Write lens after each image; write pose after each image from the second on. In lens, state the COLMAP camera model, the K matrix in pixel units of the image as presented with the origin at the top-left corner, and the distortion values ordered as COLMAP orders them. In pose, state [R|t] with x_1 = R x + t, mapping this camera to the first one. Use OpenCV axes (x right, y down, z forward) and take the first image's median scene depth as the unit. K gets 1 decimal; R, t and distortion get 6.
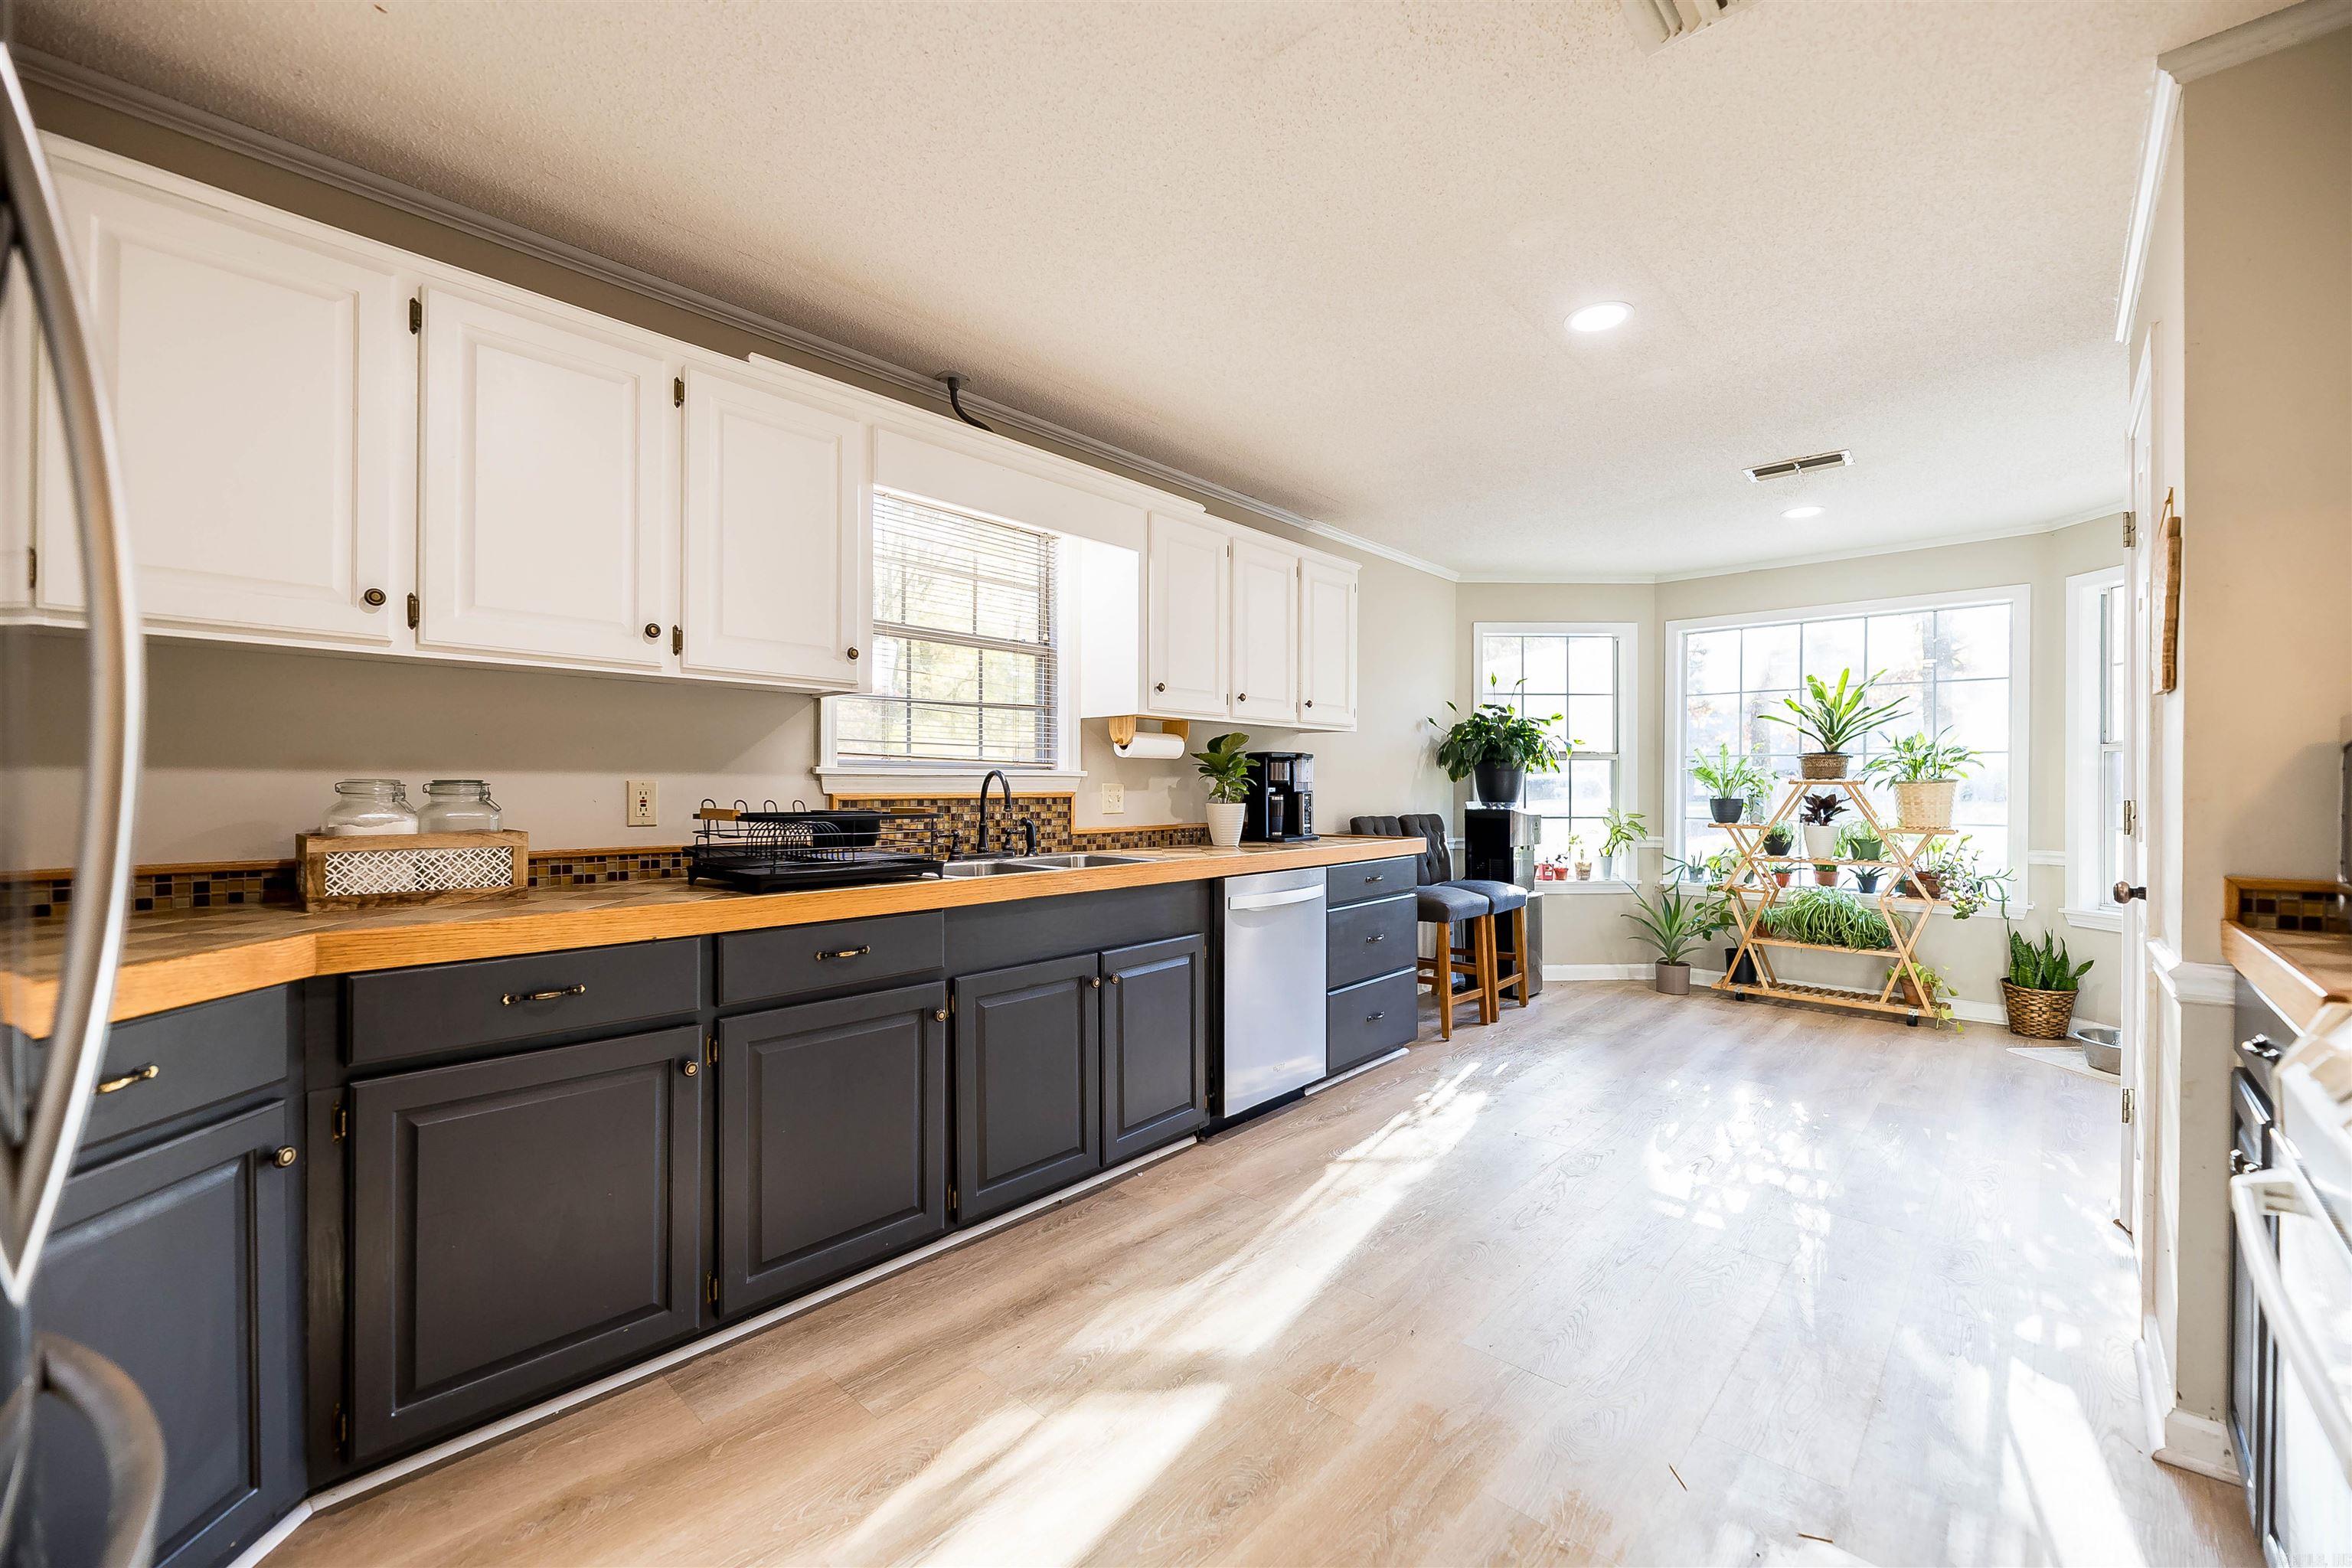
lens RADIAL K [[954.3, 0, 1168.2], [0, 954.3, 789.7], [0, 0, 1]] dist [-0.000715, -0.000947]
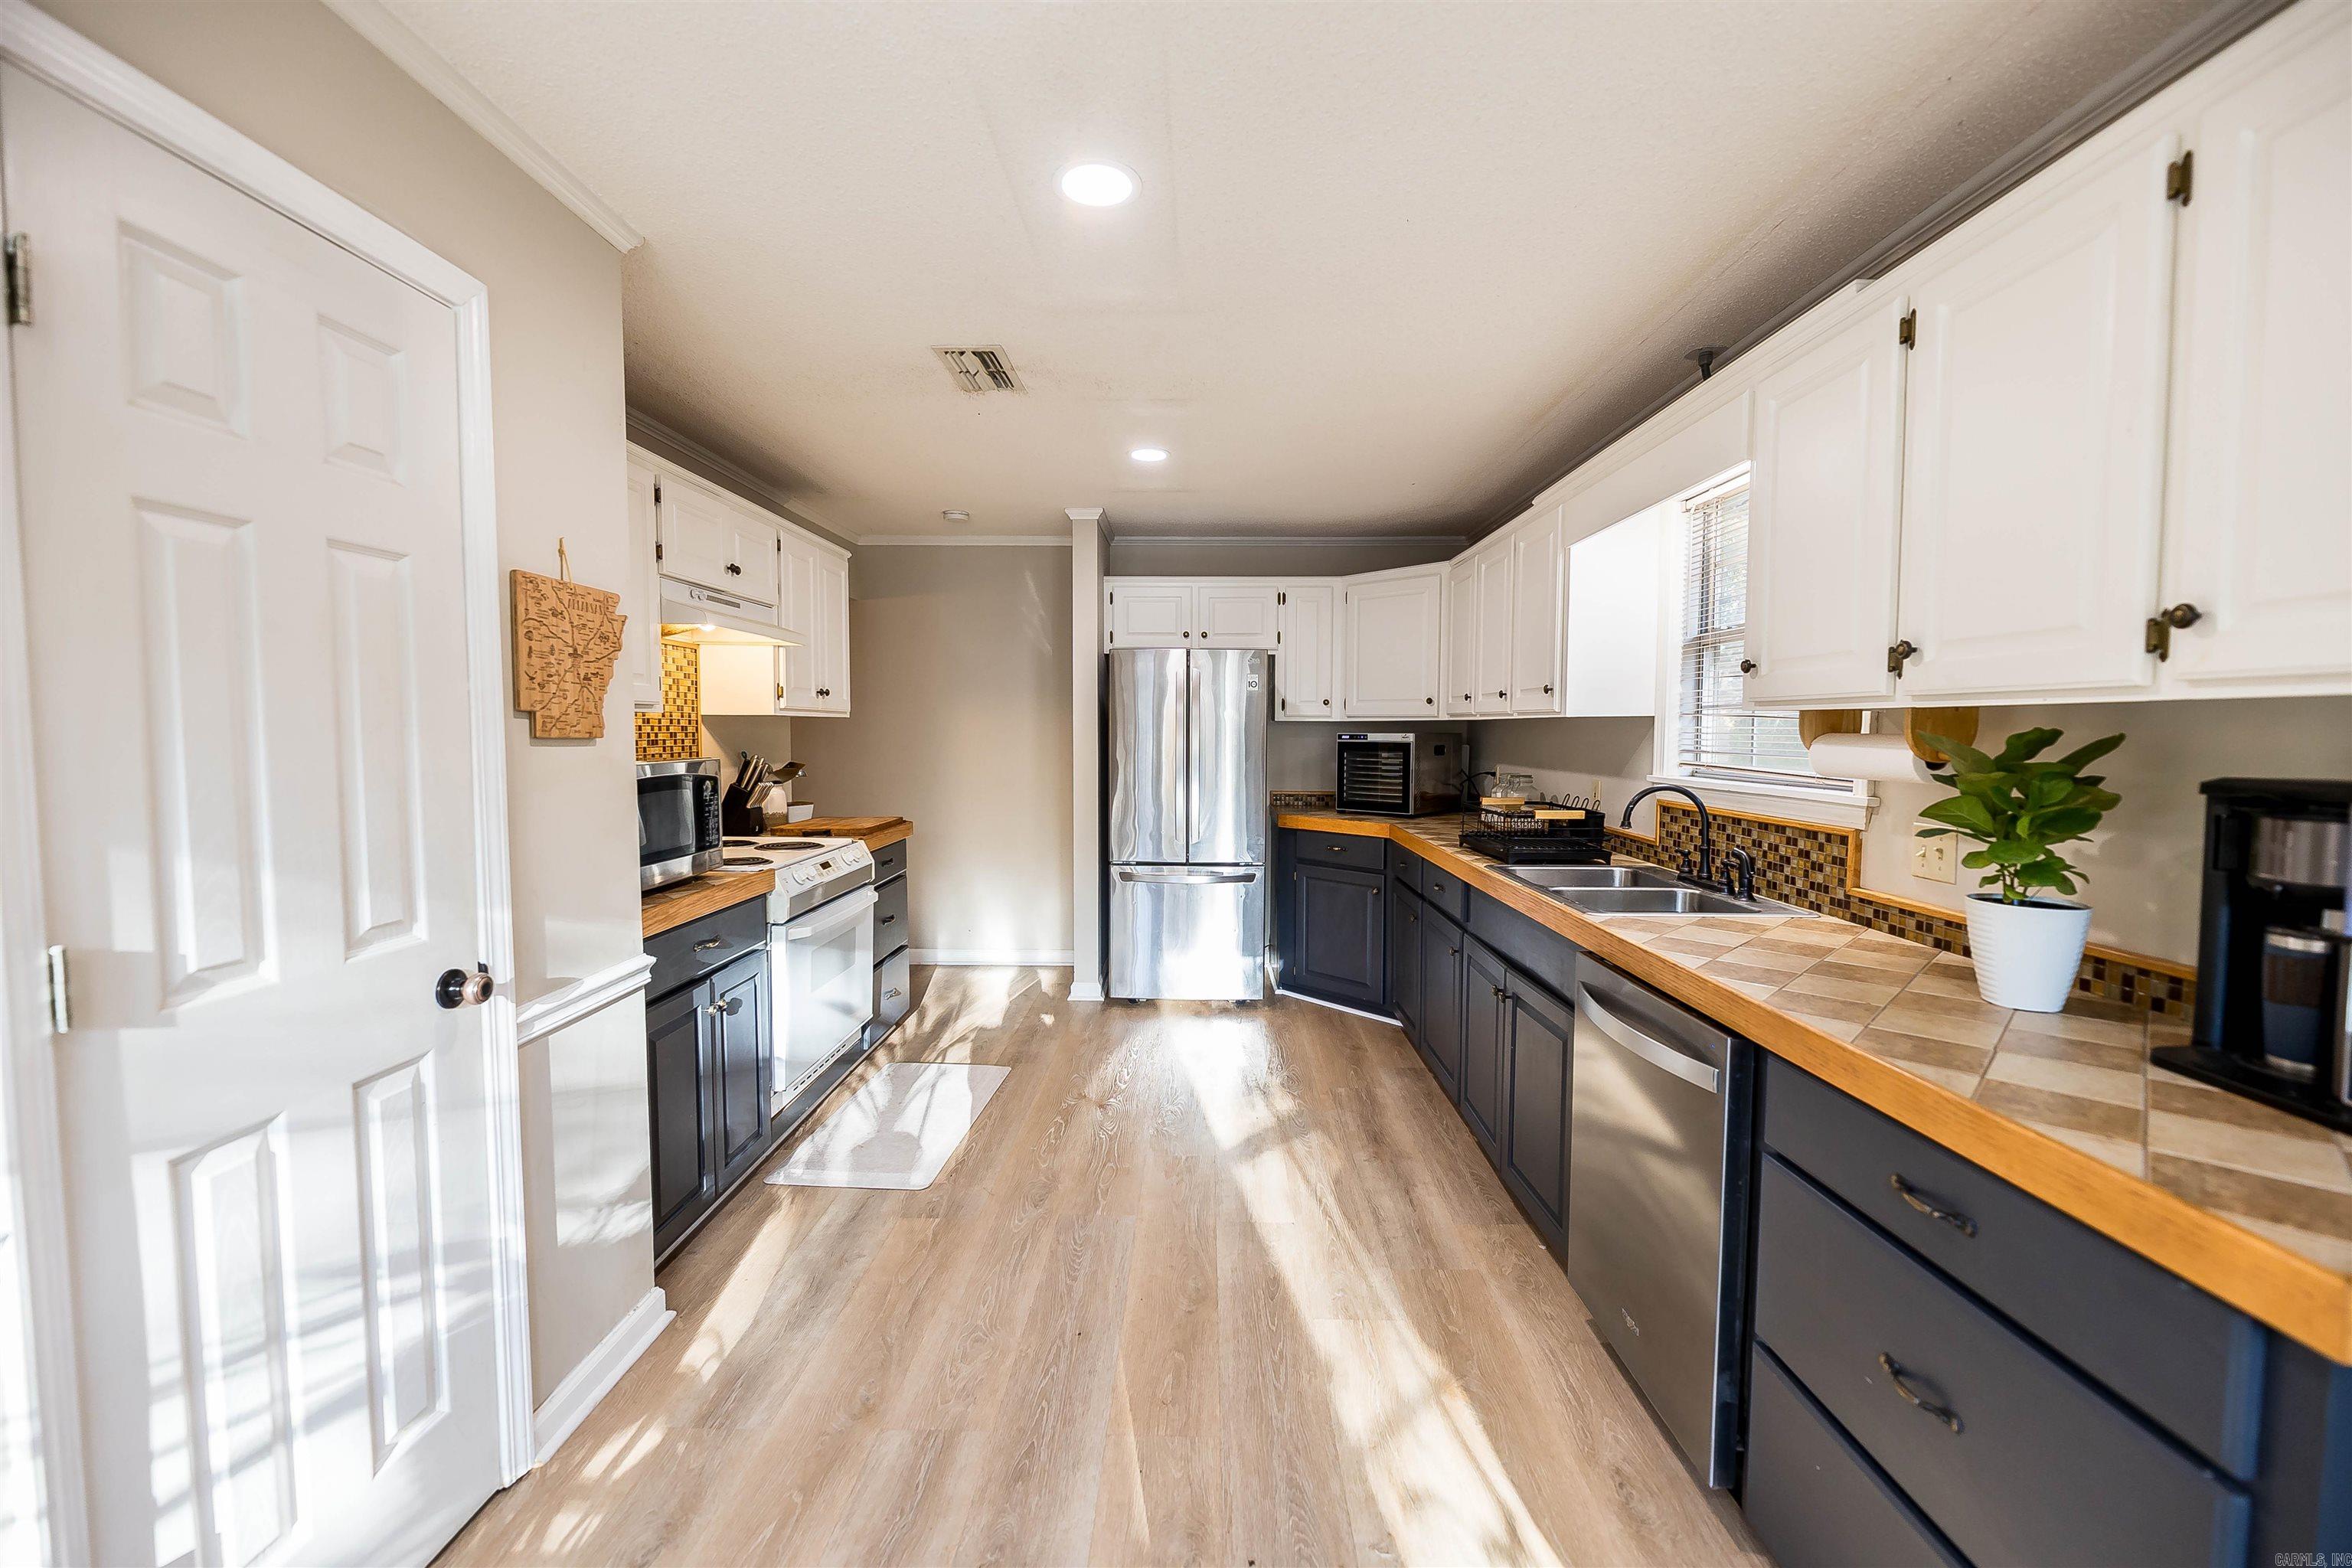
lens RADIAL K [[954.3, 0, 1176.2], [0, 954.3, 779.7], [0, 0, 1]] dist [-0.000715, -0.000947]
pose [[-0.752679, 0.032767, -0.657572, 0.615949], [-0.006695, 0.998328, 0.057410, -0.059814], [0.658353, 0.047614, -0.751202, 1.103336]]
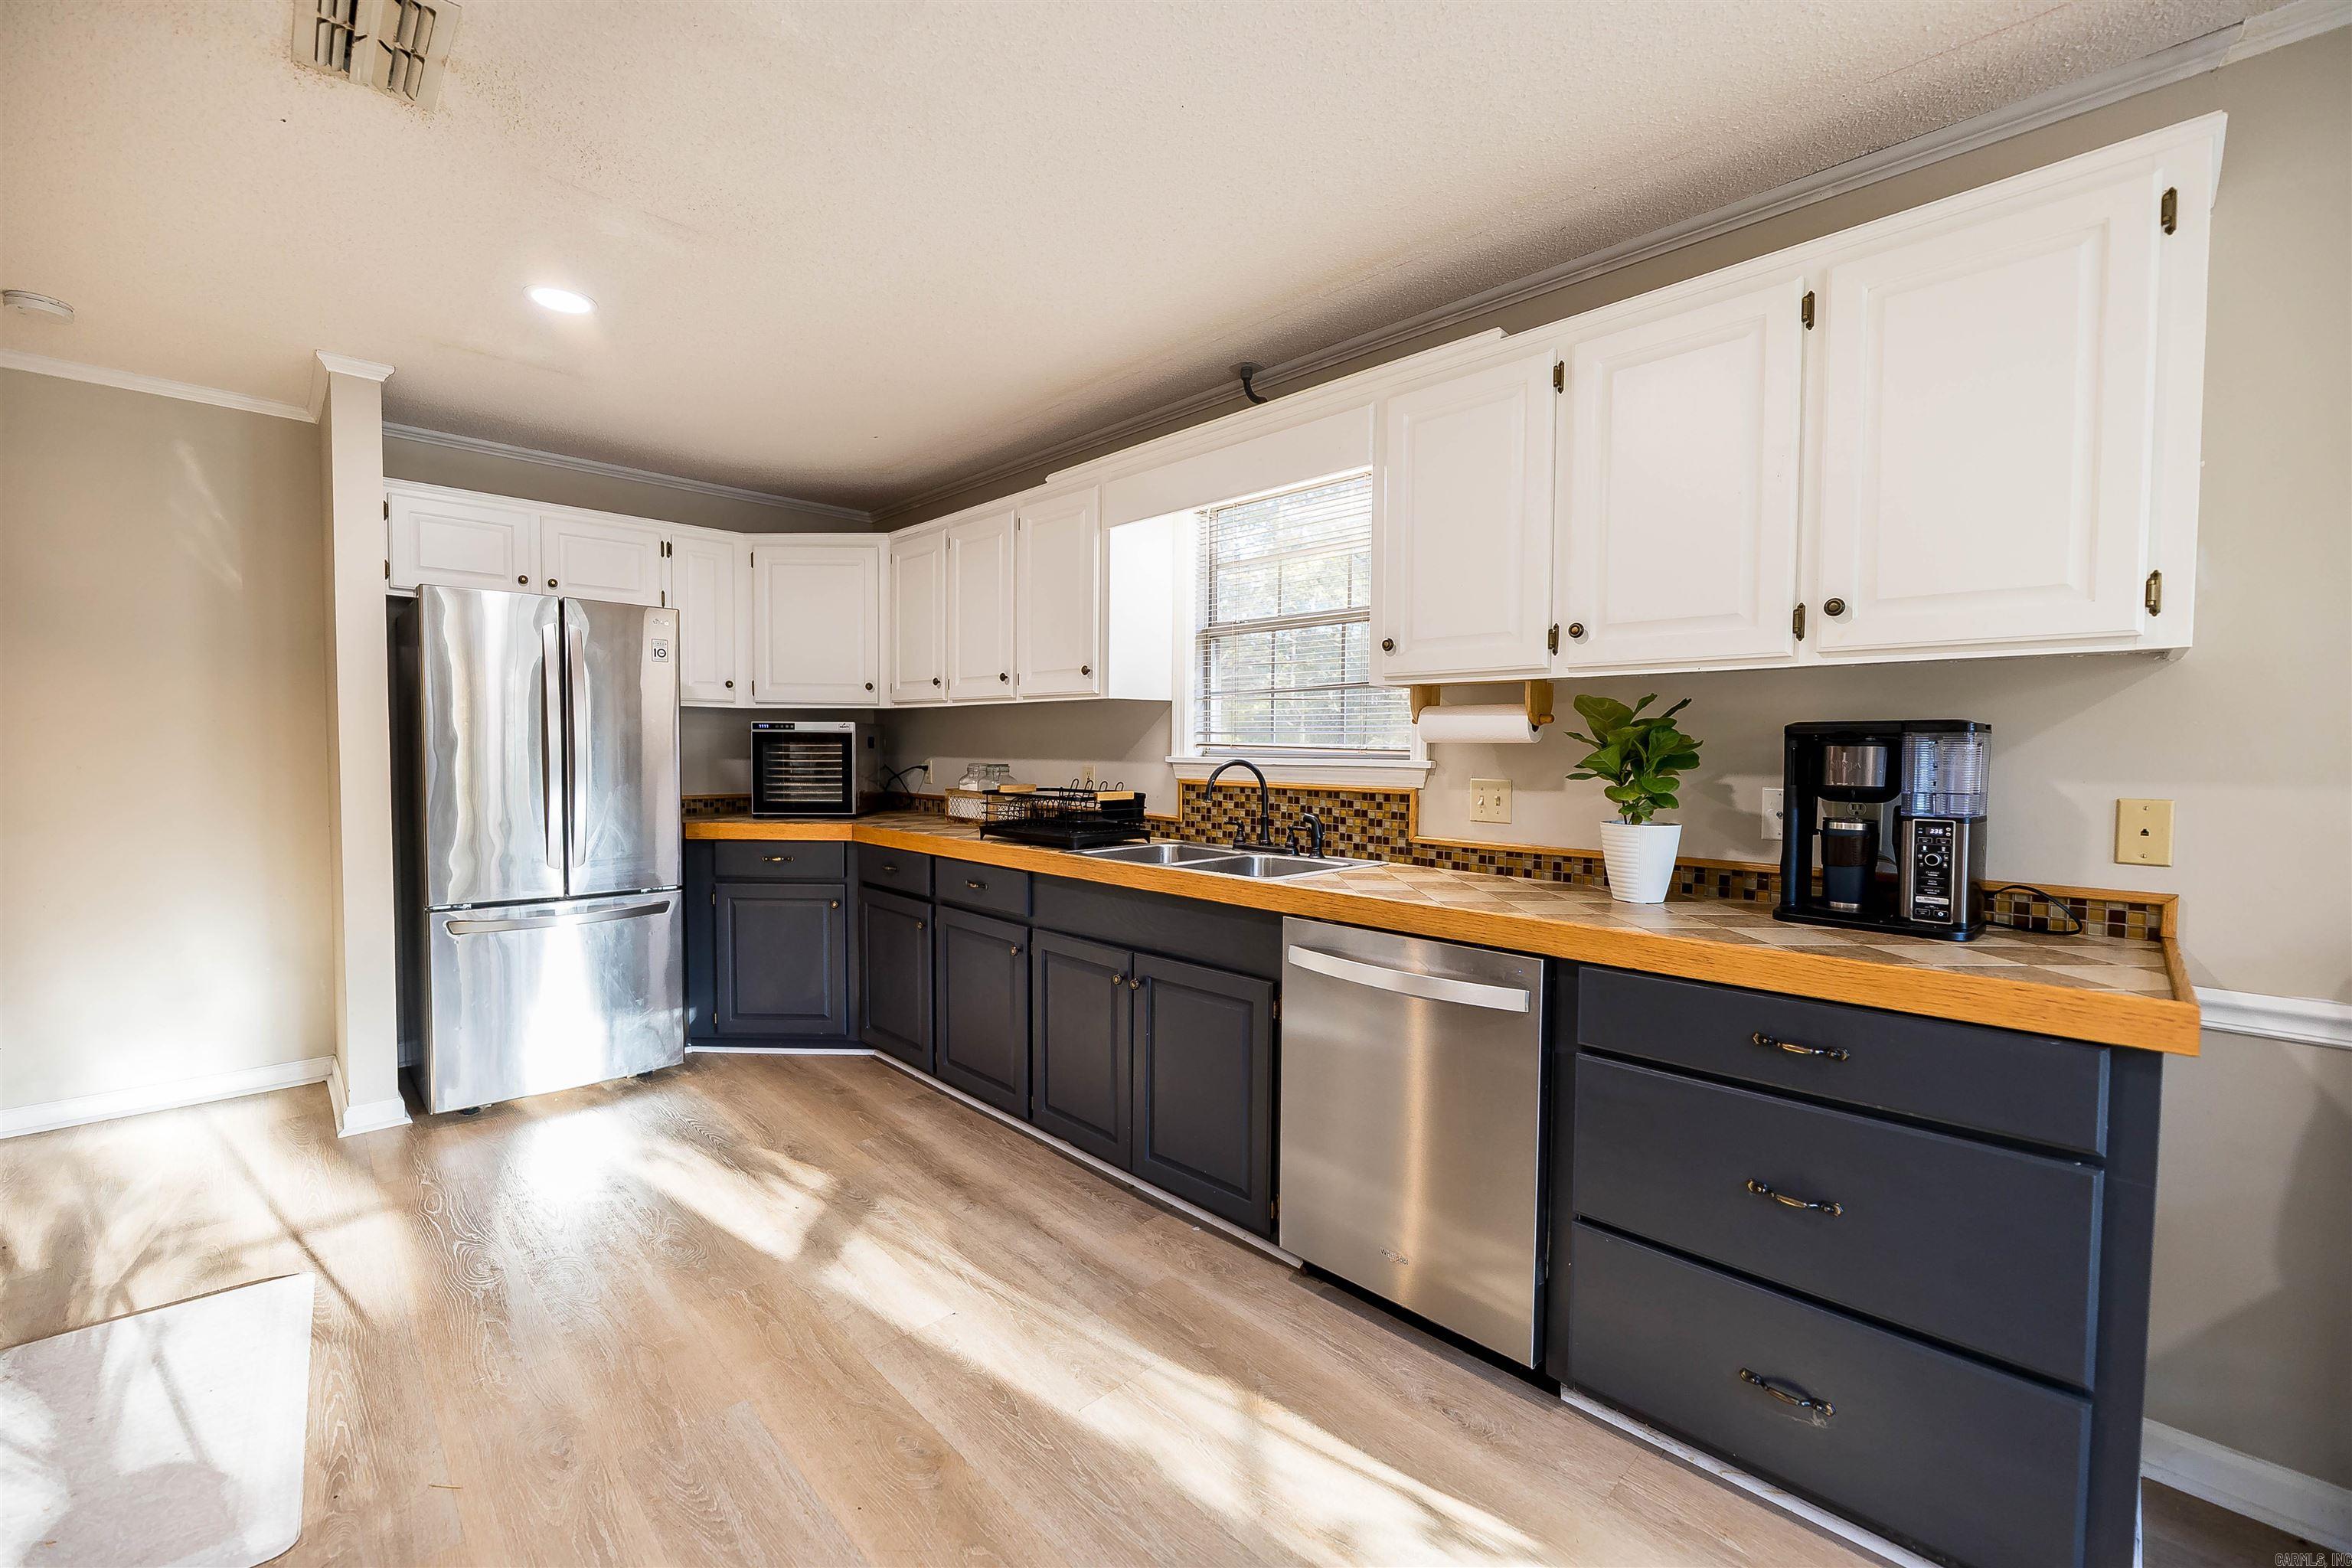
lens RADIAL K [[954.3, 0, 1169.4], [0, 954.3, 781.8], [0, 0, 1]] dist [-0.000715, -0.000947]
pose [[-0.060494, 0.035826, -0.997525, 0.639788], [-0.012458, 0.999251, 0.036643, -0.026645], [0.998091, 0.014644, -0.060002, 0.794141]]
